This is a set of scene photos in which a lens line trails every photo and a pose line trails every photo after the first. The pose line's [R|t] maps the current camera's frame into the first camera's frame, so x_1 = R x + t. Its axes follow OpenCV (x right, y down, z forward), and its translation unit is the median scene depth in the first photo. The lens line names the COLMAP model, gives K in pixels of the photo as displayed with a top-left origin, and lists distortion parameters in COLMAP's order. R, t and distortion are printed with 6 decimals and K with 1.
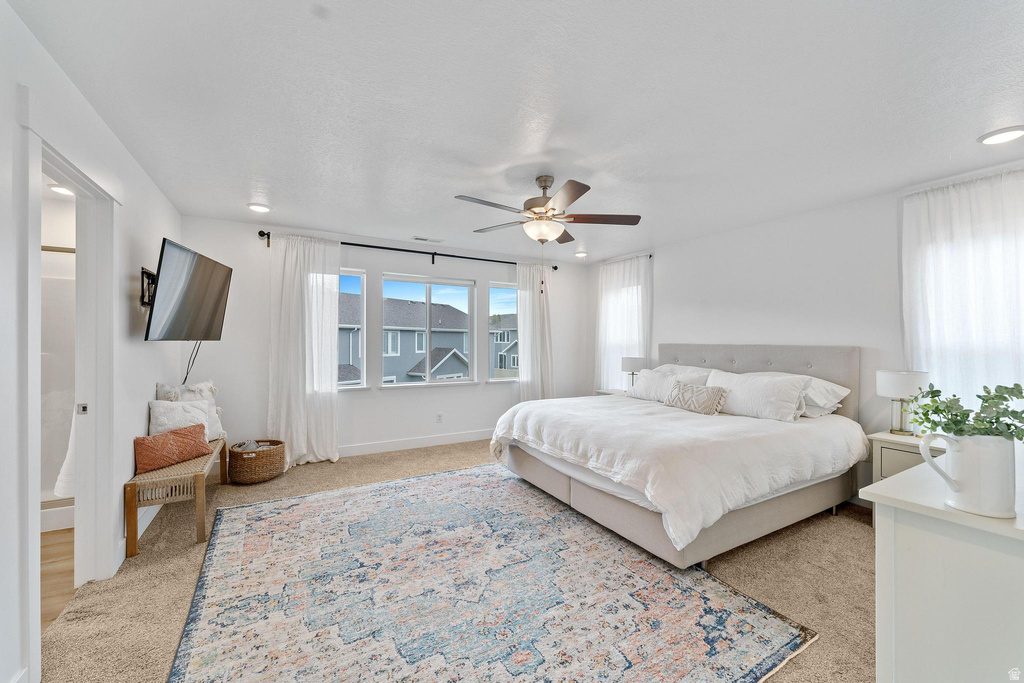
lens RADIAL K [[408.7, 0, 512.6], [0, 408.7, 342.9], [0, 0, 1]] dist [0.000500, -0.000189]
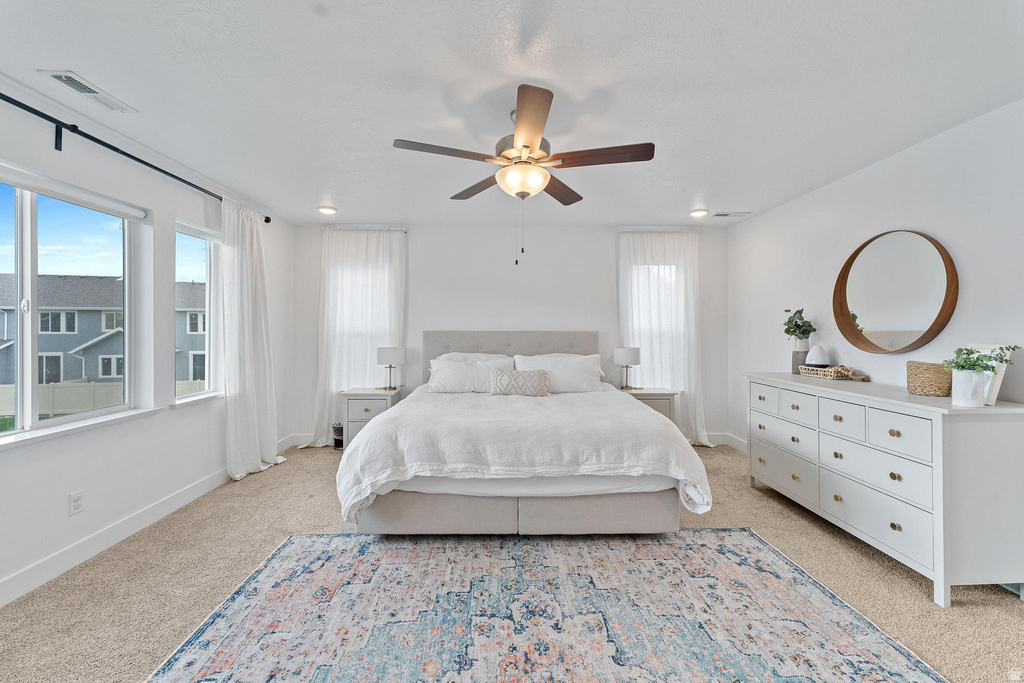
lens RADIAL K [[413.2, 0, 507.4], [0, 413.2, 331.1], [0, 0, 1]] dist [0.000943, -0.000325]
pose [[0.481742, -0.008705, 0.876270, -0.591382], [0.008442, 0.999950, 0.005293, -0.002825], [-0.876273, 0.004847, 0.481791, 0.646129]]
